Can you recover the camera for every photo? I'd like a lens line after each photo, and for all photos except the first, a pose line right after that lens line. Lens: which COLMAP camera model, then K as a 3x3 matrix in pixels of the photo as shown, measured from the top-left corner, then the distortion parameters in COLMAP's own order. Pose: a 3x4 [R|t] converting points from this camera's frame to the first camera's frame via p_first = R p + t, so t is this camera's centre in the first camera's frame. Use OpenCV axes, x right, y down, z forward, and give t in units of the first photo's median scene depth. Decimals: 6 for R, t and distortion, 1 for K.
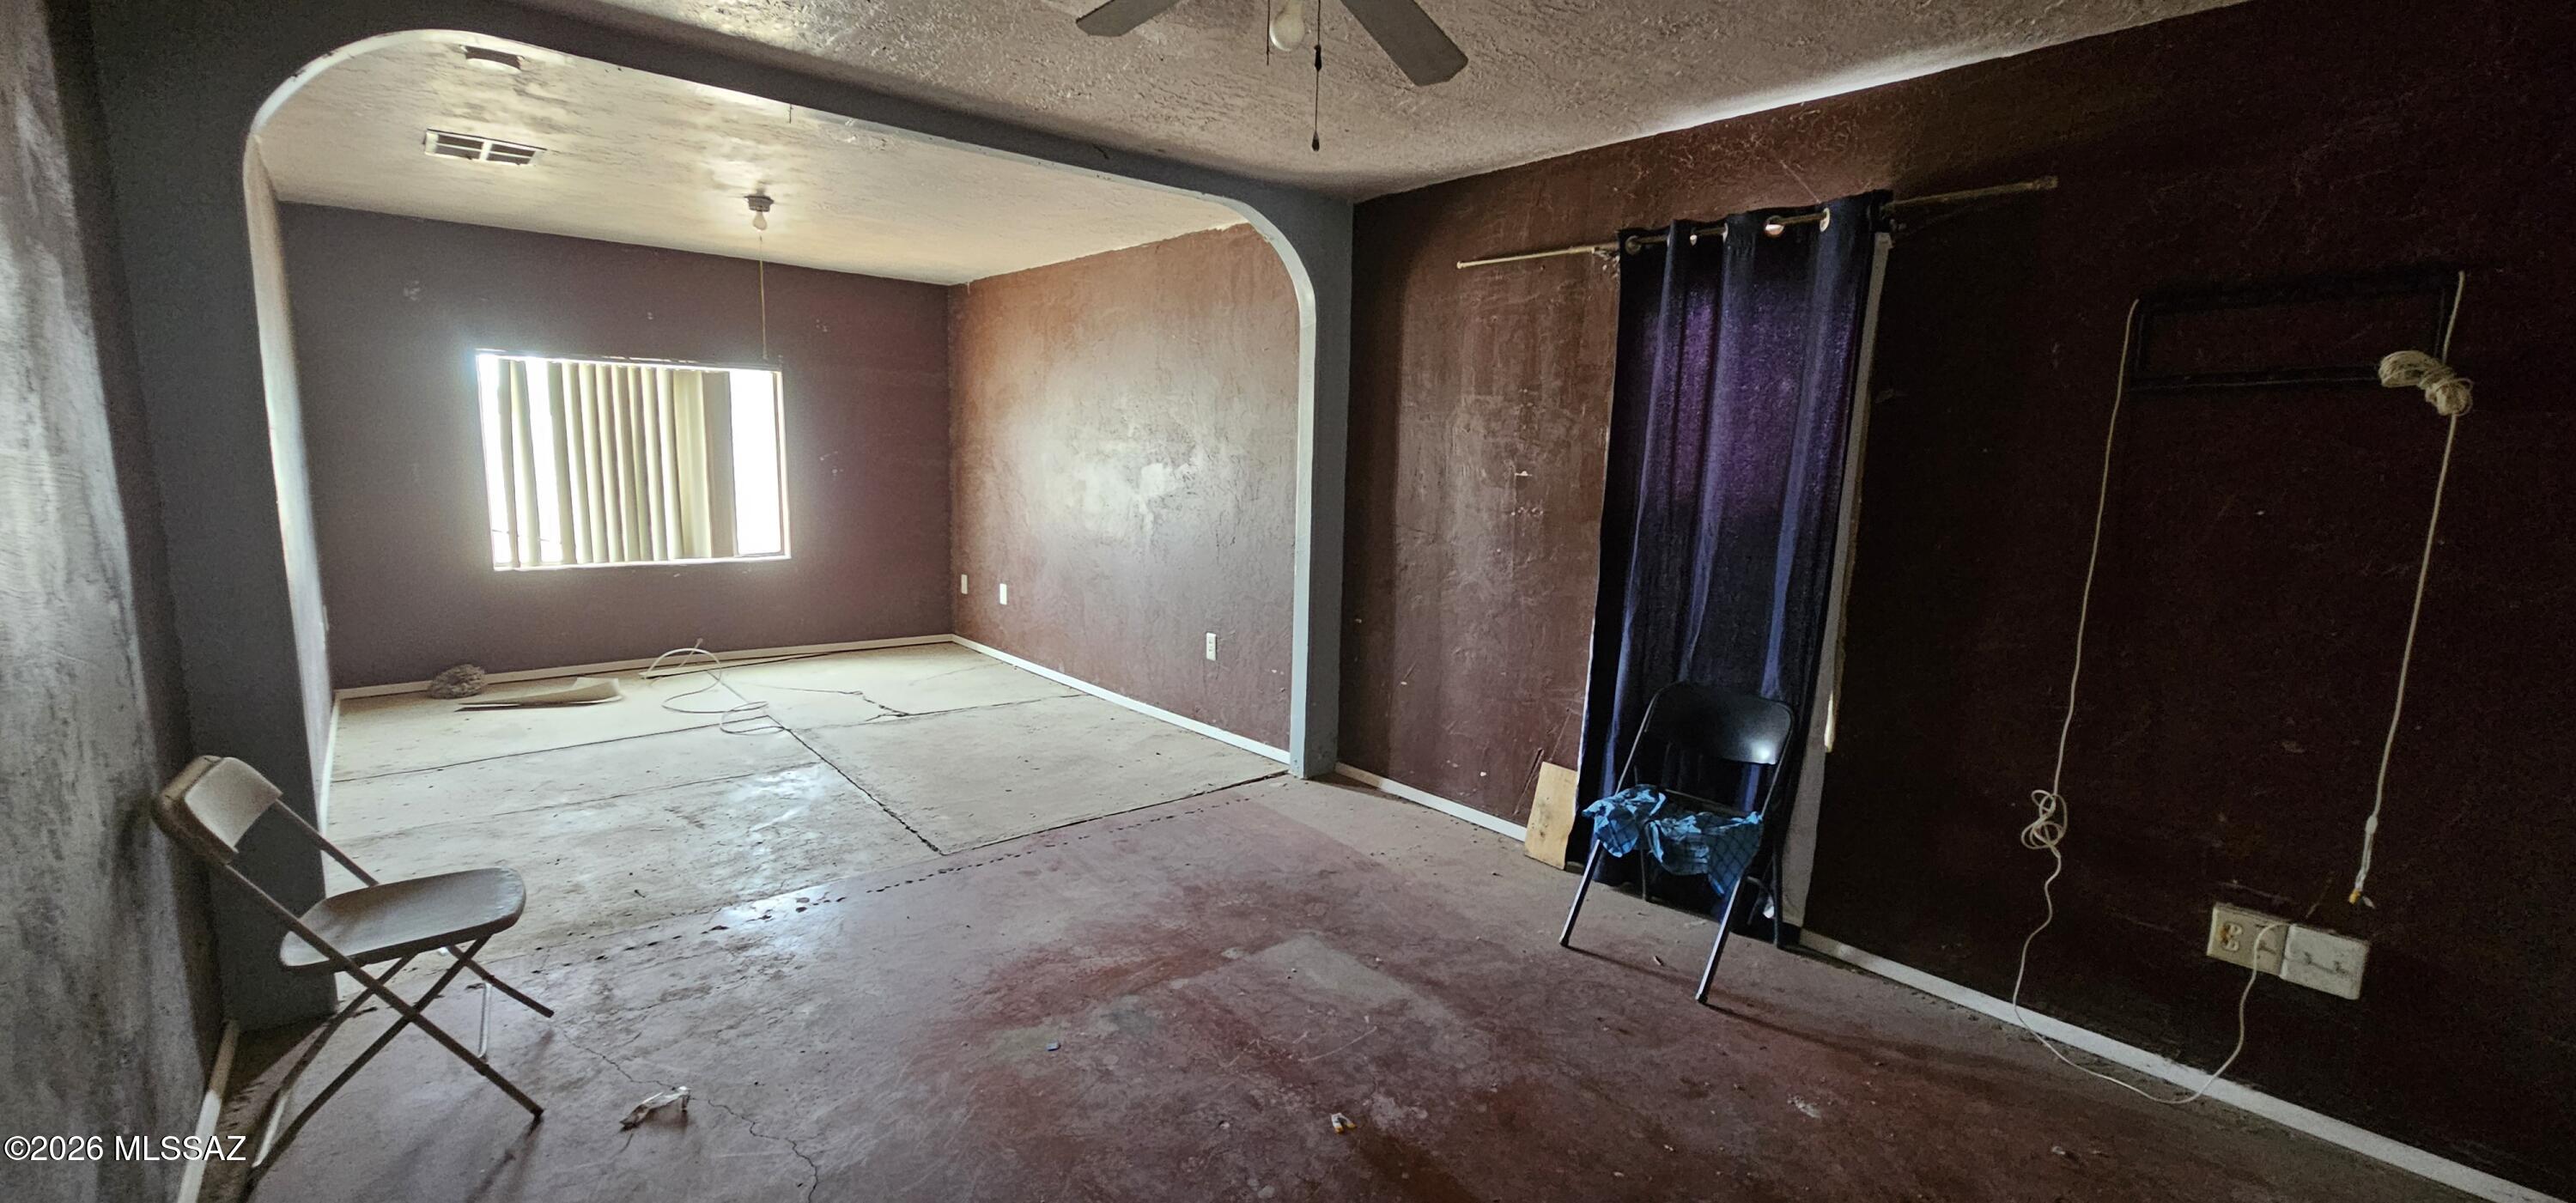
lens RADIAL K [[1052.6, 0, 1304.0], [0, 1052.6, 611.2], [0, 0, 1]] dist [0.003210, 0.000451]
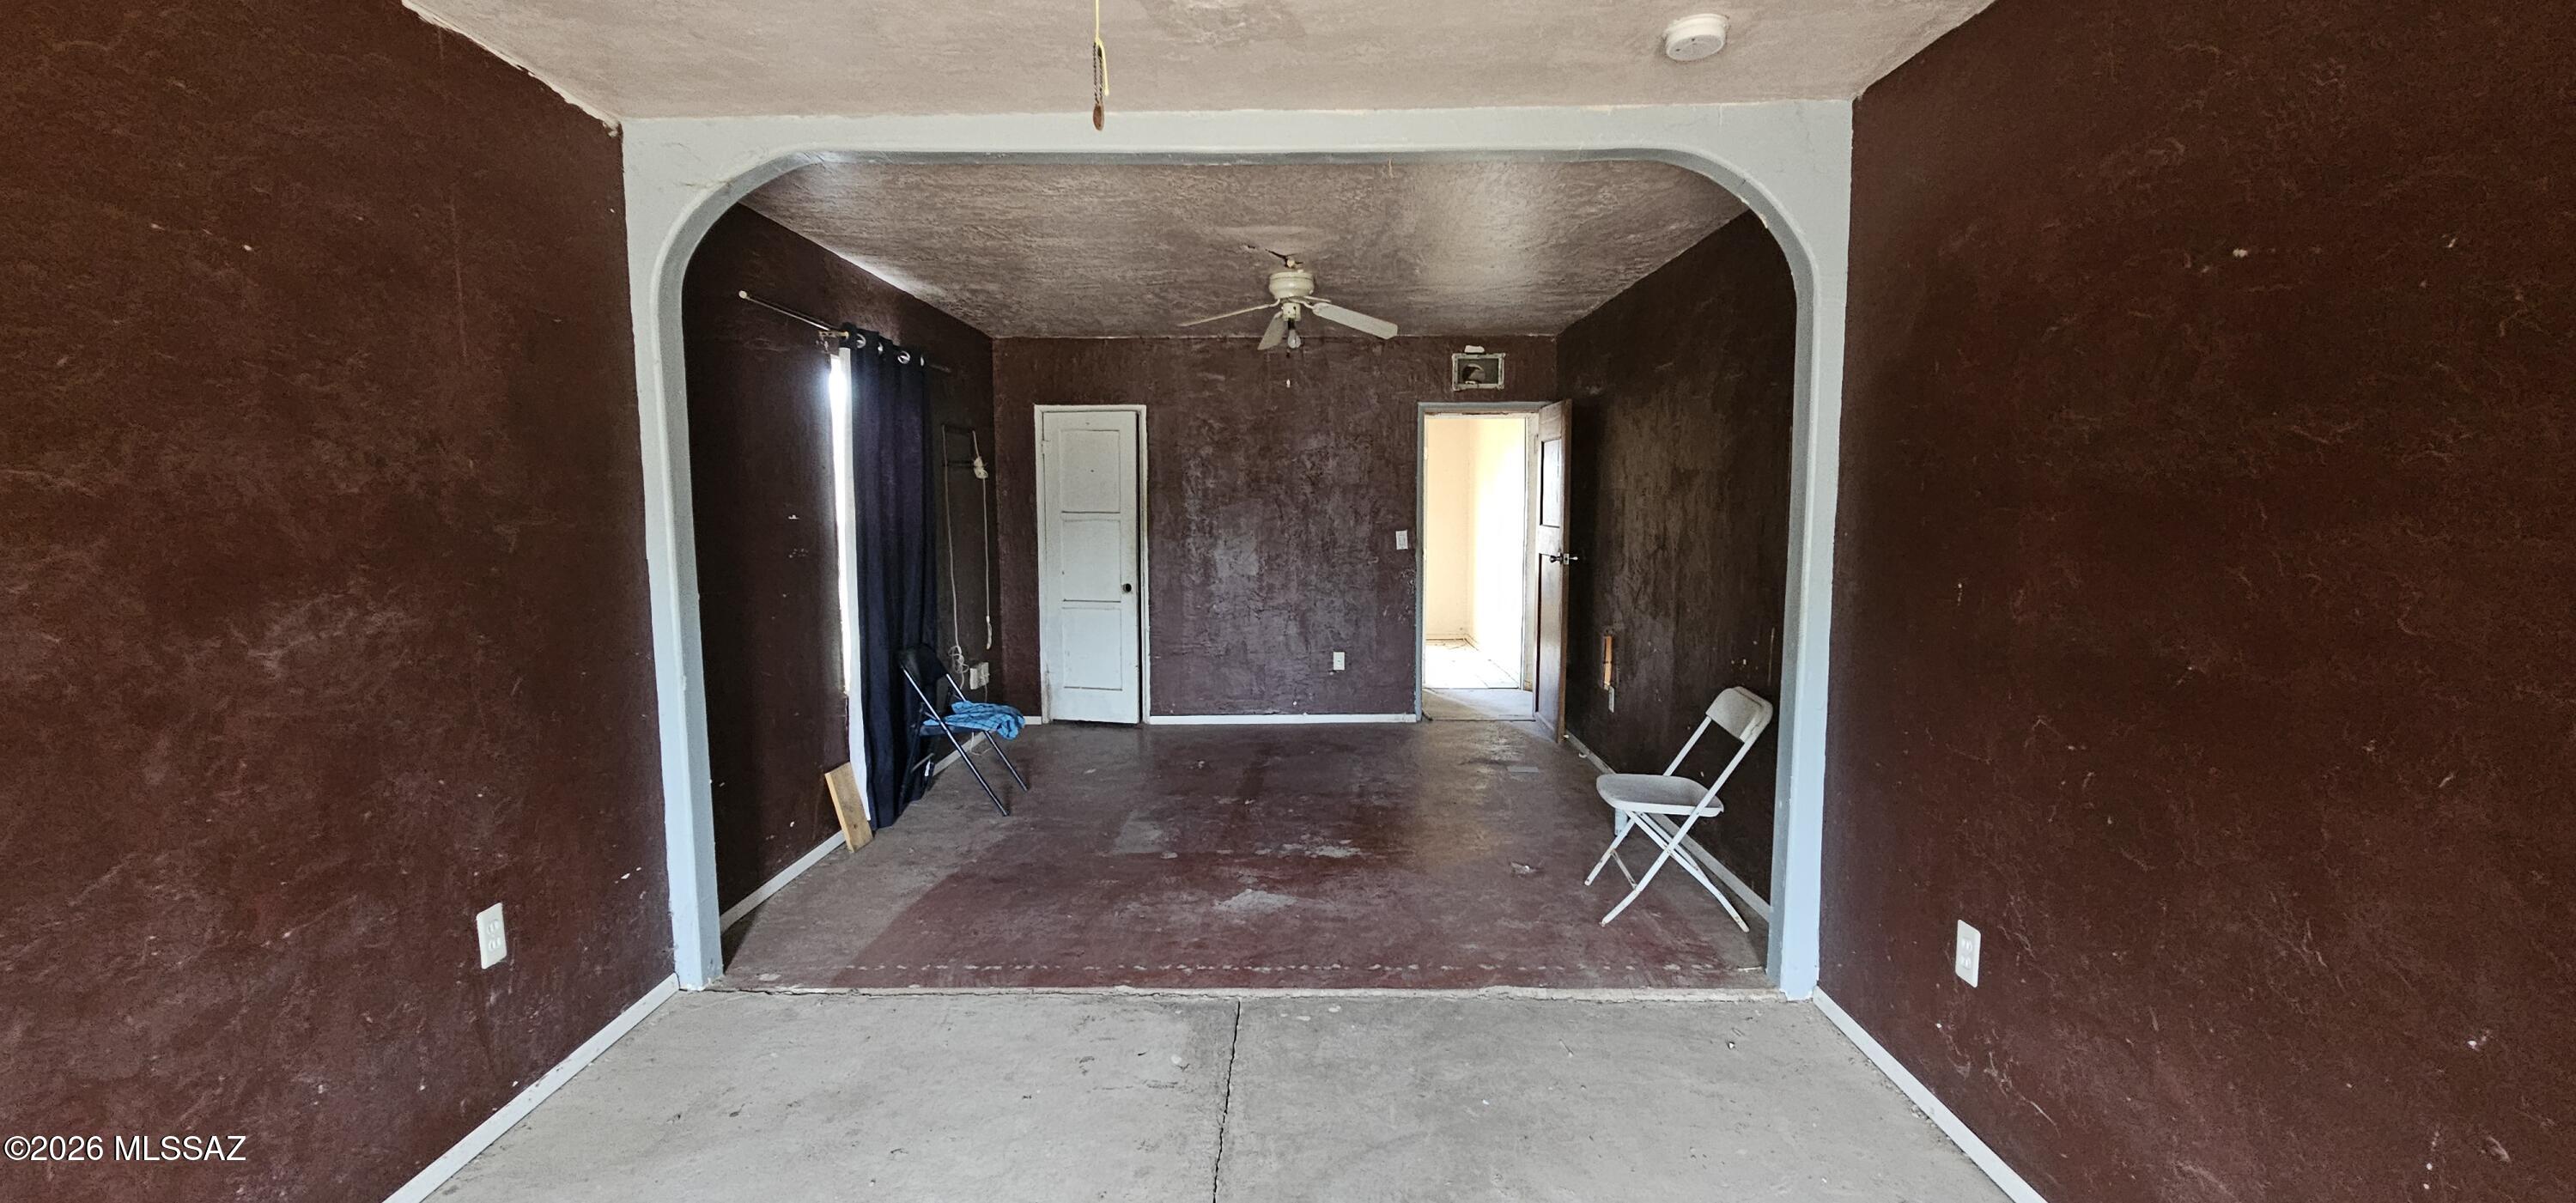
lens RADIAL K [[1052.6, 0, 1289.5], [0, 1052.6, 606.7], [0, 0, 1]] dist [0.003210, 0.000451]
pose [[-0.754279, -0.099756, 0.648931, -0.556268], [0.068596, 0.971007, 0.228999, -0.162344], [-0.652960, 0.217243, -0.725568, 0.958015]]
